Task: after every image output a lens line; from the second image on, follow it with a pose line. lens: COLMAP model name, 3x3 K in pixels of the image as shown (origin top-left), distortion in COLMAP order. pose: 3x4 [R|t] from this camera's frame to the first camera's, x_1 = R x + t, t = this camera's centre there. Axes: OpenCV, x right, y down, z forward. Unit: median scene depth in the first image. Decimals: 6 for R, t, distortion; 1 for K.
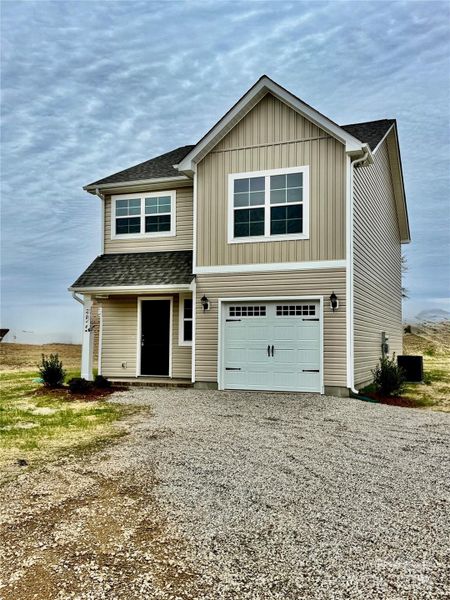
lens RADIAL K [[594.9, 0, 225.0], [0, 594.9, 300.0], [0, 0, 1]] dist [0.112774, -0.006116]
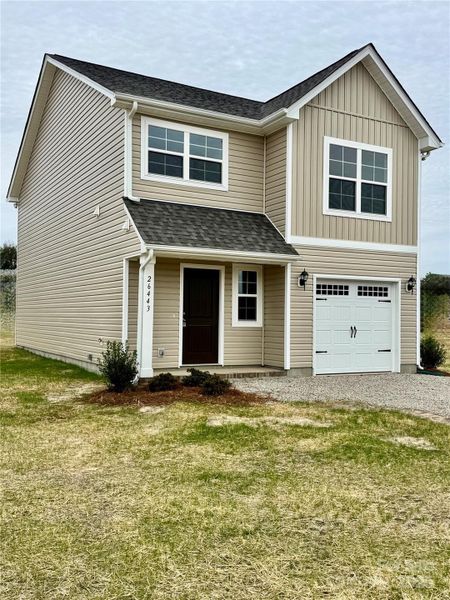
lens RADIAL K [[594.9, 0, 225.0], [0, 594.9, 300.0], [0, 0, 1]] dist [0.112774, -0.006116]
pose [[0.626667, 0.021308, 0.778996, -0.793319], [-0.063854, 0.997669, 0.024079, 0.022873], [-0.776666, -0.064831, 0.626567, 0.541428]]
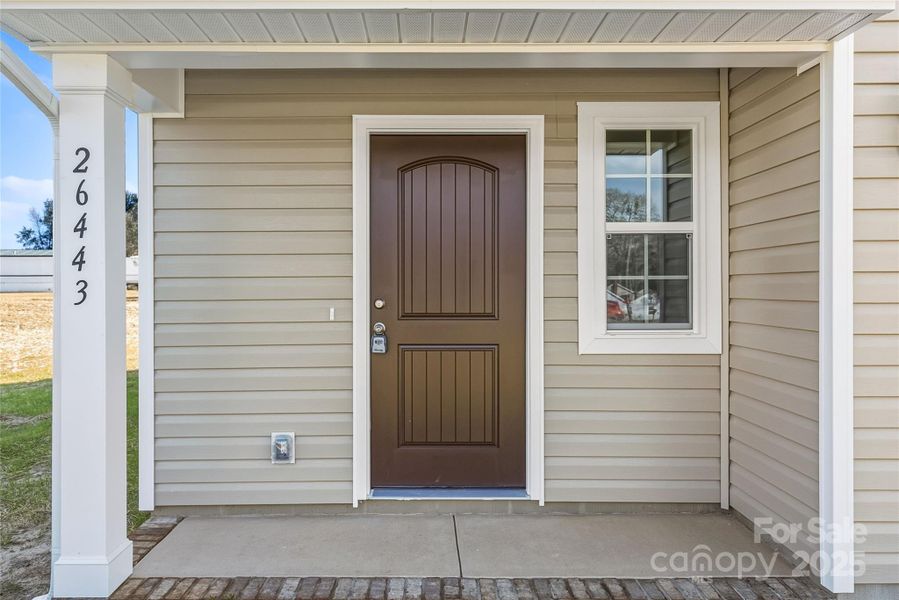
lens RADIAL K [[591.7, 0, 430.8], [0, 591.7, 284.5], [0, 0, 1]] dist [-0.001283, -0.000285]
pose [[0.928712, -0.010344, 0.370657, -0.222823], [-0.018279, 0.997118, 0.073627, 0.042221], [-0.370351, -0.075153, 0.925847, 0.906165]]
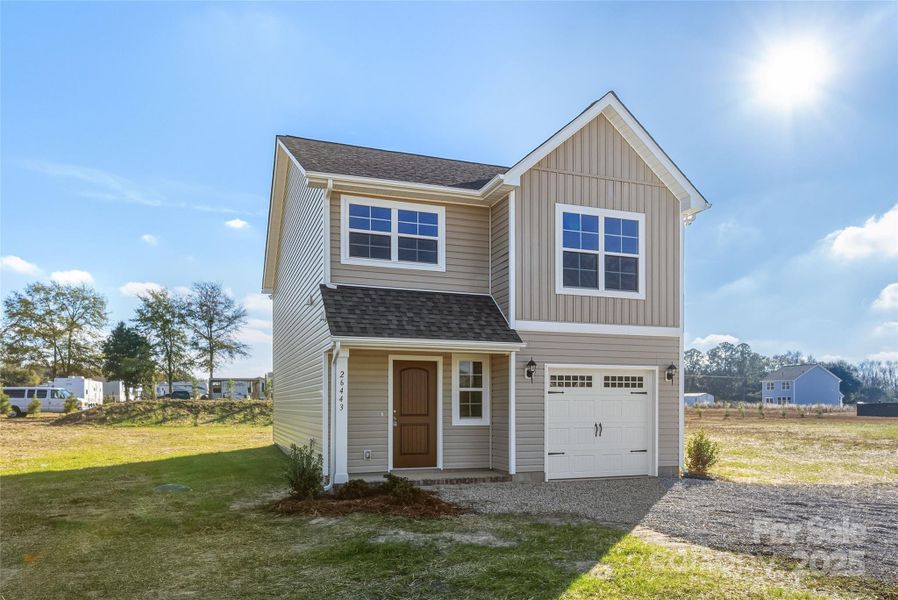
lens RADIAL K [[636.1, 0, 447.7], [0, 636.1, 401.8], [0, 0, 1]] dist [-0.003177, 0.000195]
pose [[0.749139, -0.004637, 0.662397, -0.652032], [-0.042503, 0.997578, 0.055053, 0.006295], [-0.661048, -0.069396, 0.747128, 0.466190]]
